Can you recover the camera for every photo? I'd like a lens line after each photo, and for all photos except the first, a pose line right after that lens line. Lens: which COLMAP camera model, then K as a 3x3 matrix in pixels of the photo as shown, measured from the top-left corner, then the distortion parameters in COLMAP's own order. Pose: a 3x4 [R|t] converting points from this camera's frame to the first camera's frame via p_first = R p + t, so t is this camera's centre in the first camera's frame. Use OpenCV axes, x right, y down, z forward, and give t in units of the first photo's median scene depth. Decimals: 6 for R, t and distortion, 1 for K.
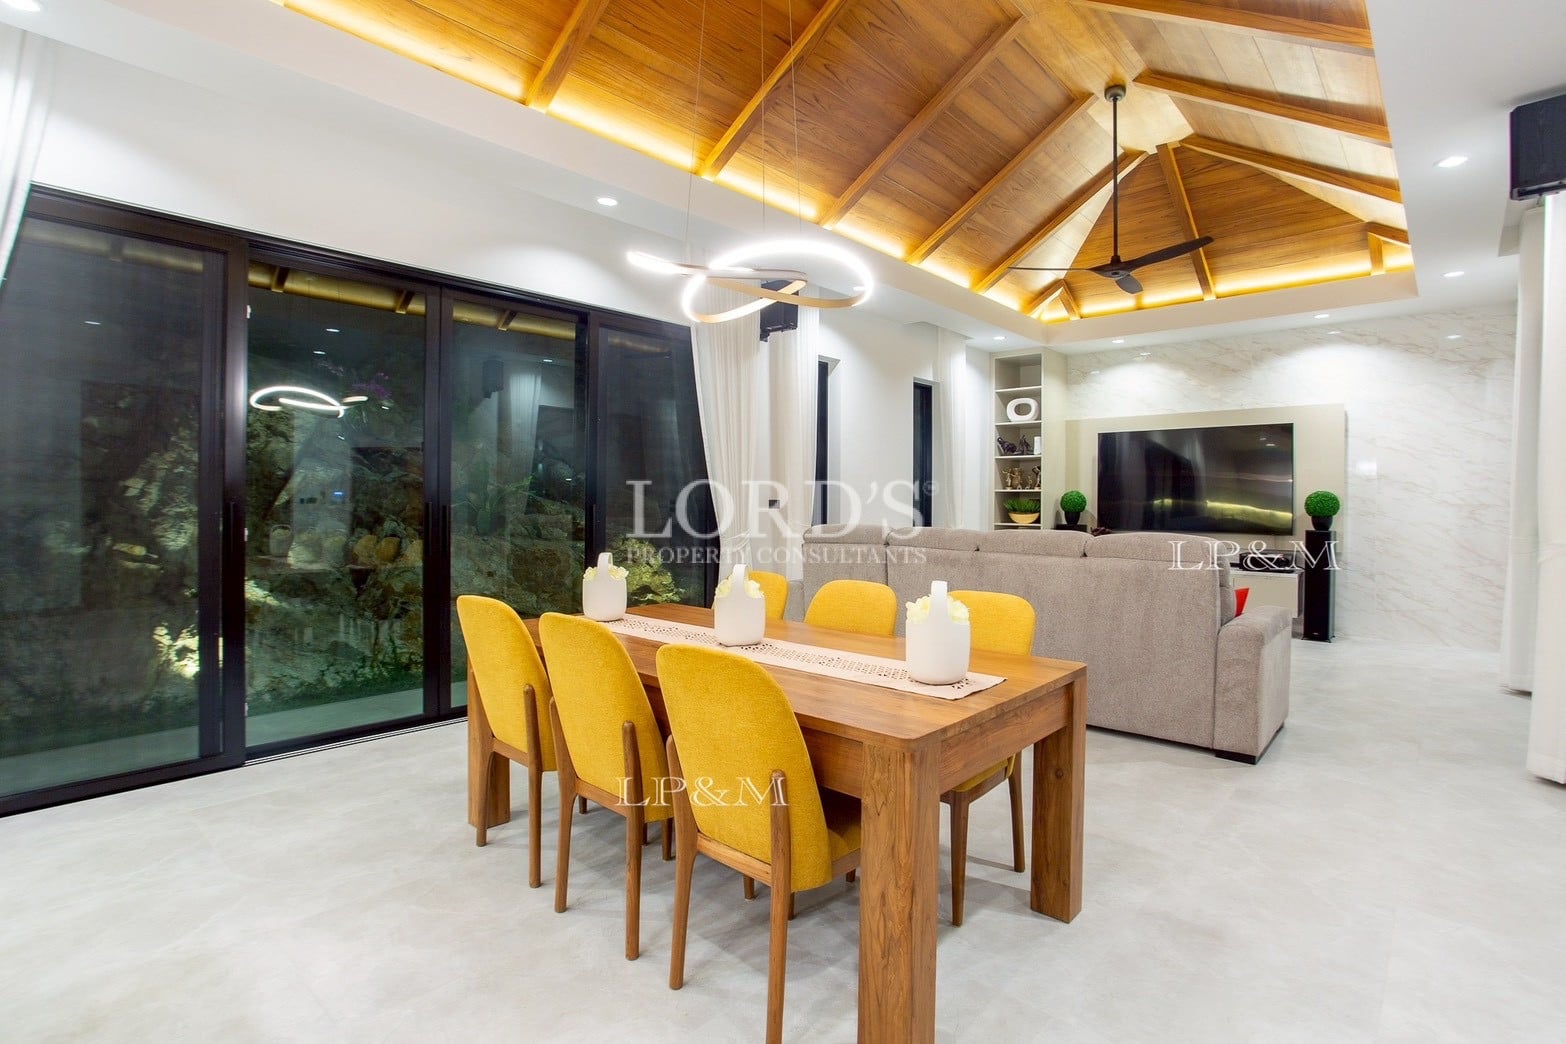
lens RADIAL K [[768.5, 0, 810.9], [0, 768.5, 522.7], [0, 0, 1]] dist [-0.055345, 0.013948]
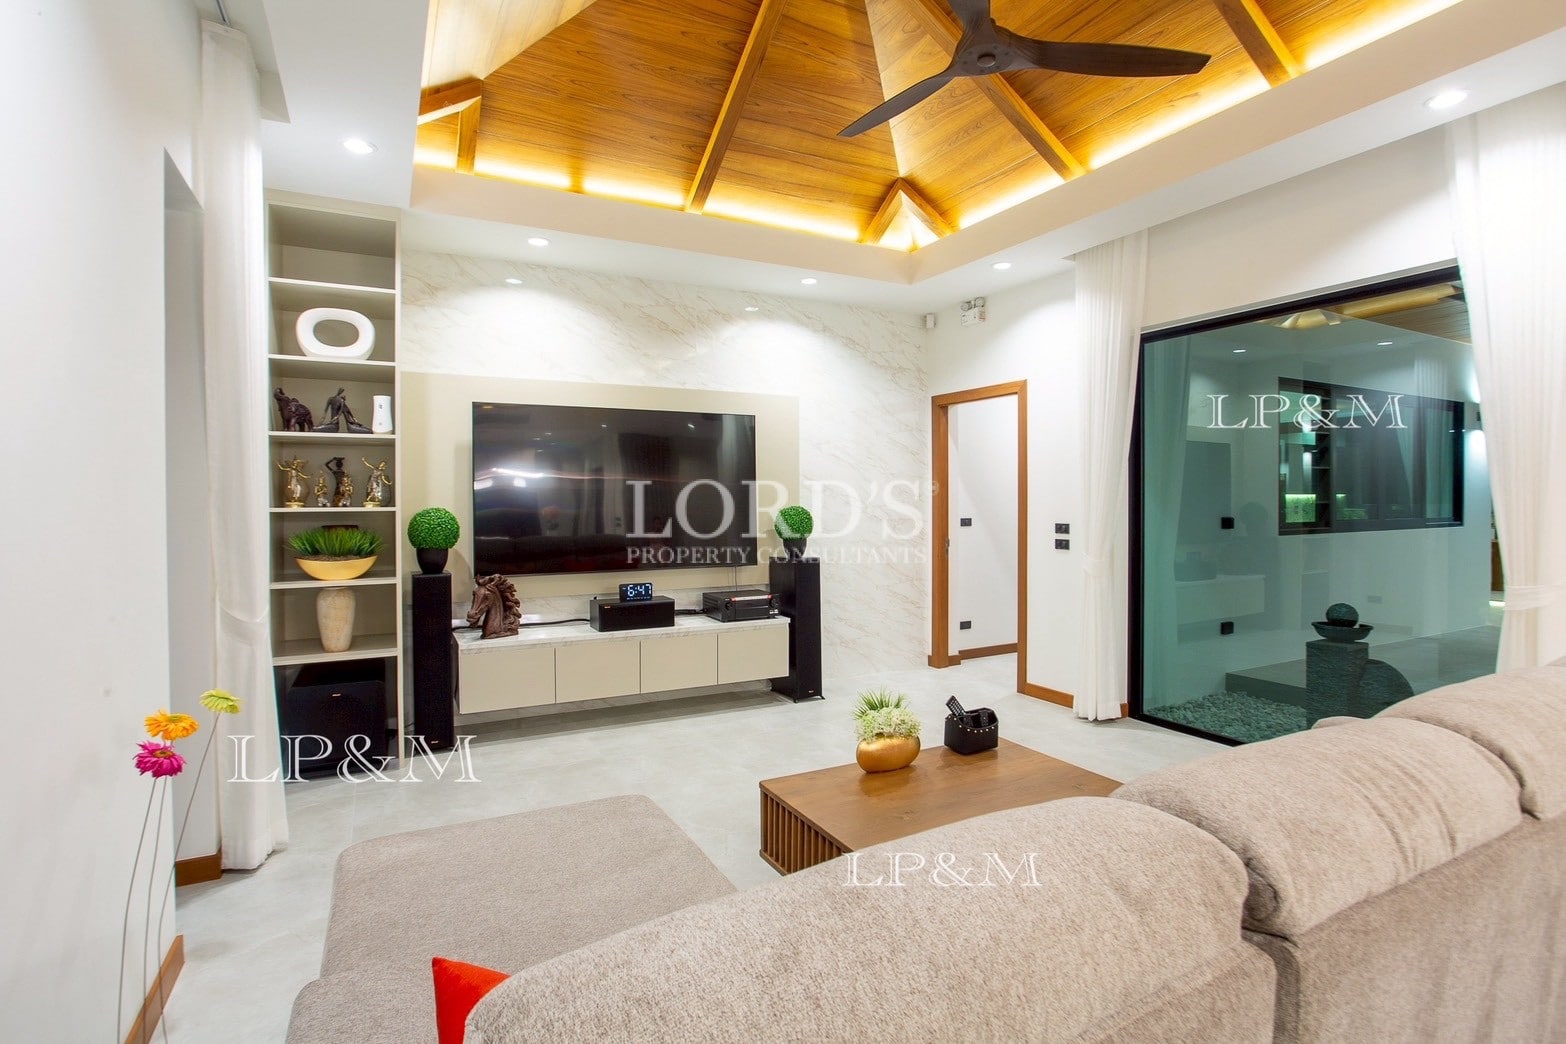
lens RADIAL K [[768.5, 0, 810.9], [0, 768.5, 522.7], [0, 0, 1]] dist [-0.055345, 0.013948]
pose [[0.350029, -0.031301, 0.936216, -0.054983], [0.033979, 0.999208, 0.020703, -0.036446], [-0.936122, 0.024566, 0.350816, 0.622708]]
